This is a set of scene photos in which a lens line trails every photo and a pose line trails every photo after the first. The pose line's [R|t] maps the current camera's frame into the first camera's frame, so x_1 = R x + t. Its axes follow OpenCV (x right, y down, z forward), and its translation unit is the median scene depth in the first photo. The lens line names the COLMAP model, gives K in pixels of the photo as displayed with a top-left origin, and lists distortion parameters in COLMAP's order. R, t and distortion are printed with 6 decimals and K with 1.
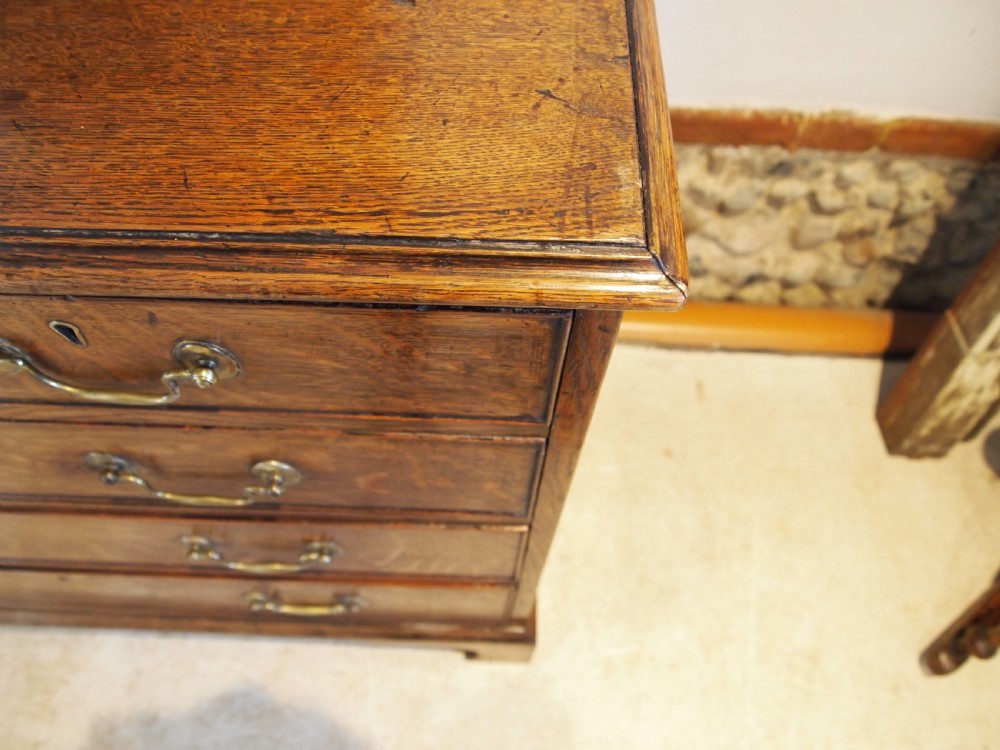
lens RADIAL K [[780.9, 0, 500.0], [0, 780.9, 375.0], [0, 0, 1]] dist [-0.049389, 0.001589]
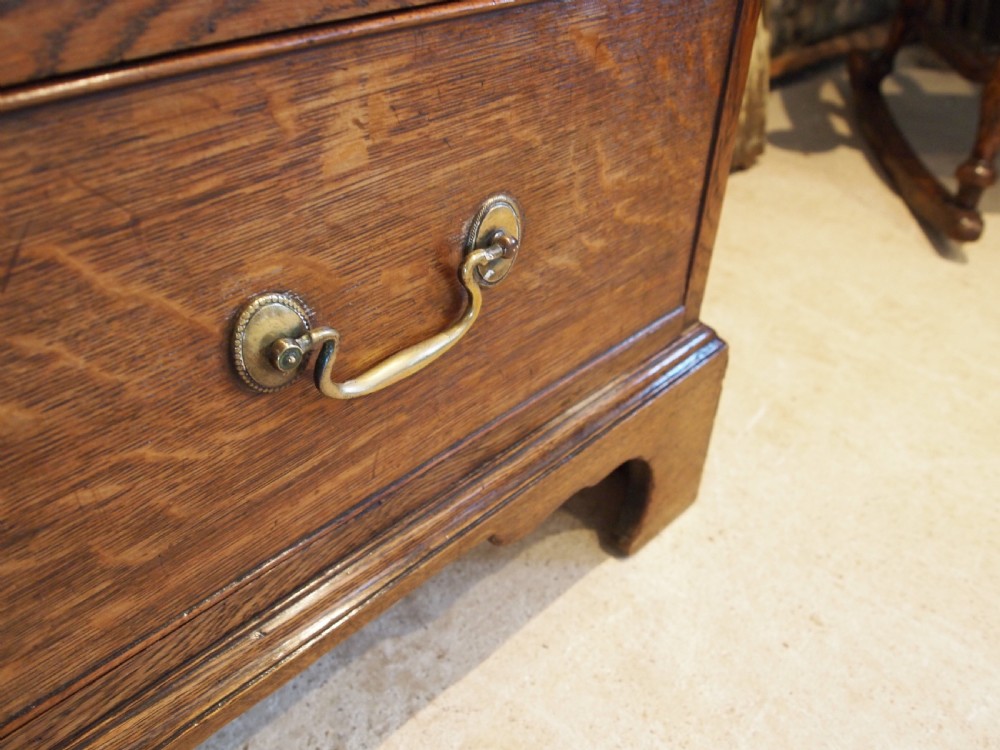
lens RADIAL K [[780.9, 0, 500.0], [0, 780.9, 375.0], [0, 0, 1]] dist [-0.049389, 0.001589]
pose [[0.690302, -0.444699, 0.570724, -0.320684], [0.639814, 0.743498, -0.194545, 0.308060], [-0.337819, 0.499452, 0.797763, 0.534327]]
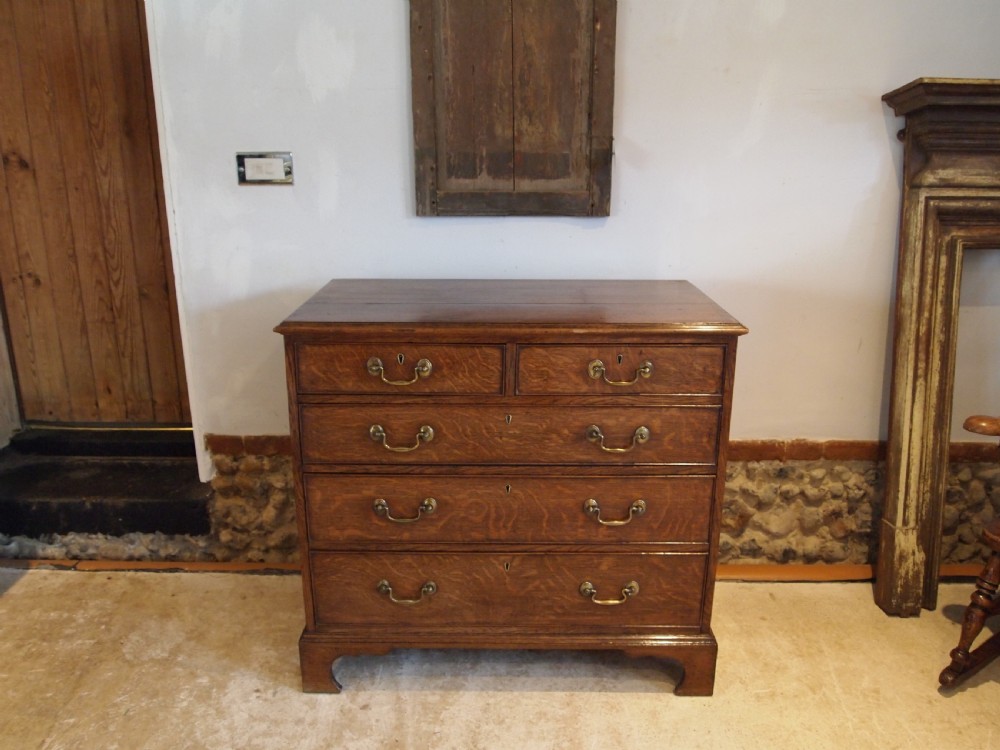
lens RADIAL K [[798.8, 0, 504.3], [0, 798.8, 375.8], [0, 0, 1]] dist [-0.043855, -0.001988]
pose [[0.999542, -0.029126, 0.008170, -0.399406], [0.026350, 0.705682, -0.708038, 1.050057], [0.014857, 0.707930, 0.706127, -0.718539]]
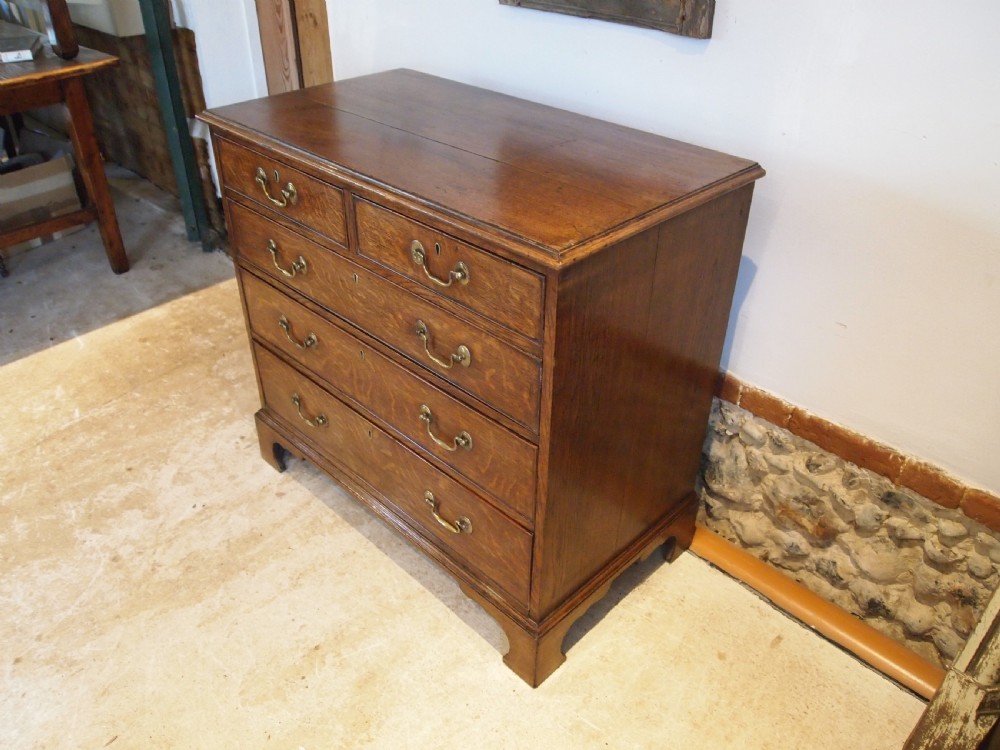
lens RADIAL K [[798.8, 0, 504.3], [0, 798.8, 375.8], [0, 0, 1]] dist [-0.043855, -0.001988]
pose [[0.728601, 0.363714, -0.580390, 0.591402], [-0.599778, 0.747999, -0.284190, 0.369121], [0.330767, 0.555167, 0.763140, -0.396867]]
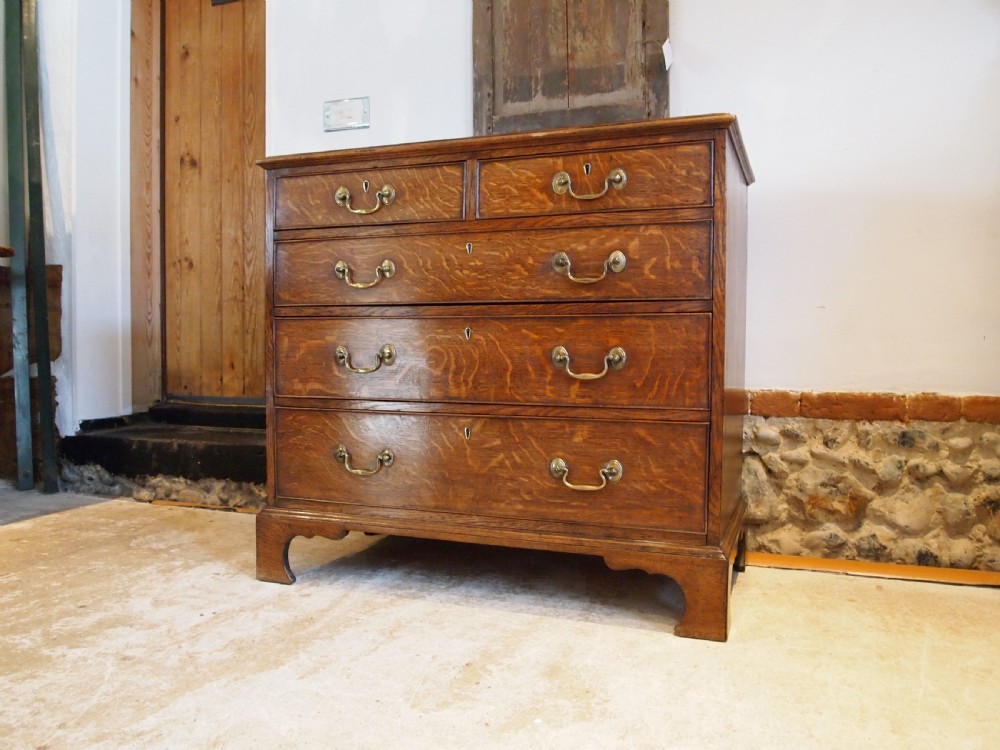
lens RADIAL K [[798.8, 0, 504.3], [0, 798.8, 375.8], [0, 0, 1]] dist [-0.043855, -0.001988]
pose [[0.942891, -0.010377, -0.332941, 0.124436], [-0.283263, 0.500938, -0.817816, 1.234969], [0.175270, 0.865421, 0.469390, -0.025782]]
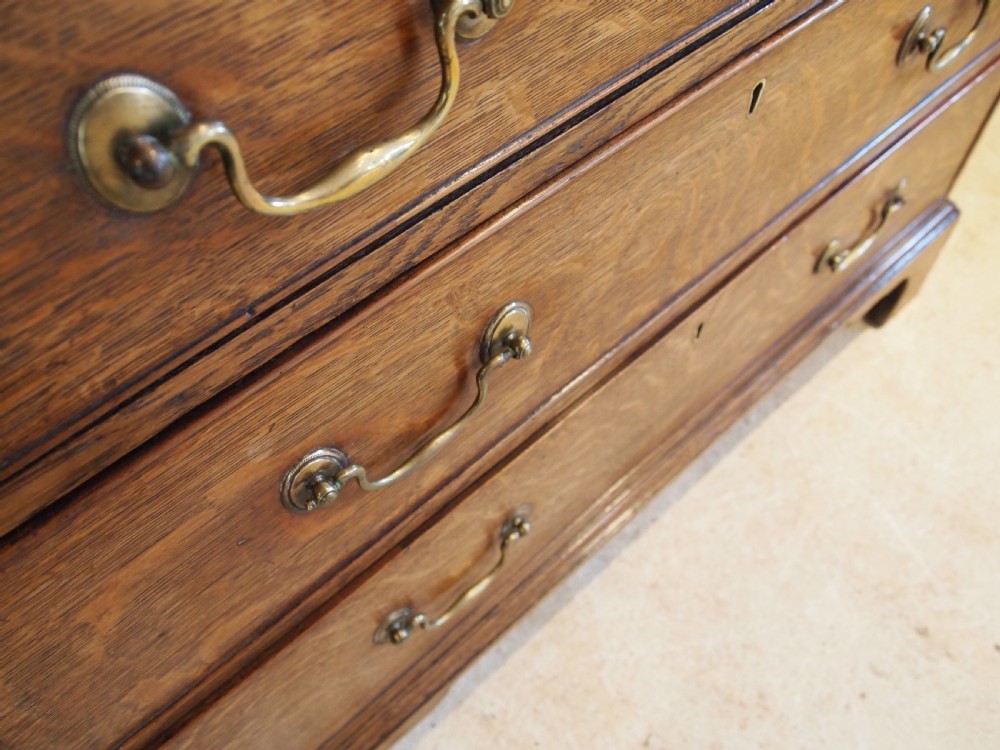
lens RADIAL K [[798.8, 0, 504.3], [0, 798.8, 375.8], [0, 0, 1]] dist [-0.043855, -0.001988]
pose [[0.724469, -0.597050, 0.344494, -0.668905], [0.634822, 0.772647, 0.004064, 0.125732], [-0.268599, 0.215749, 0.938780, 0.259709]]
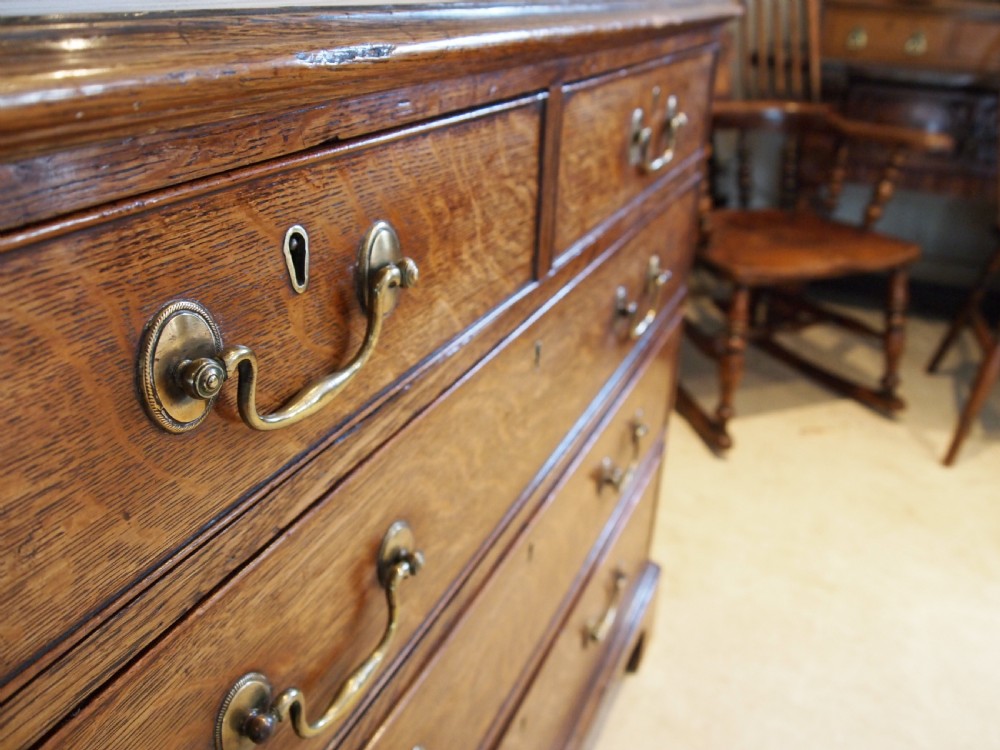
lens RADIAL K [[766.4, 0, 500.0], [0, 766.4, 375.0], [0, 0, 1]] dist [-0.025766, -0.002019]
pose [[0.412374, -0.431953, 0.802100, -0.756426], [0.799849, 0.593140, -0.091794, 0.063062], [-0.436107, 0.679412, 0.590093, 0.164686]]
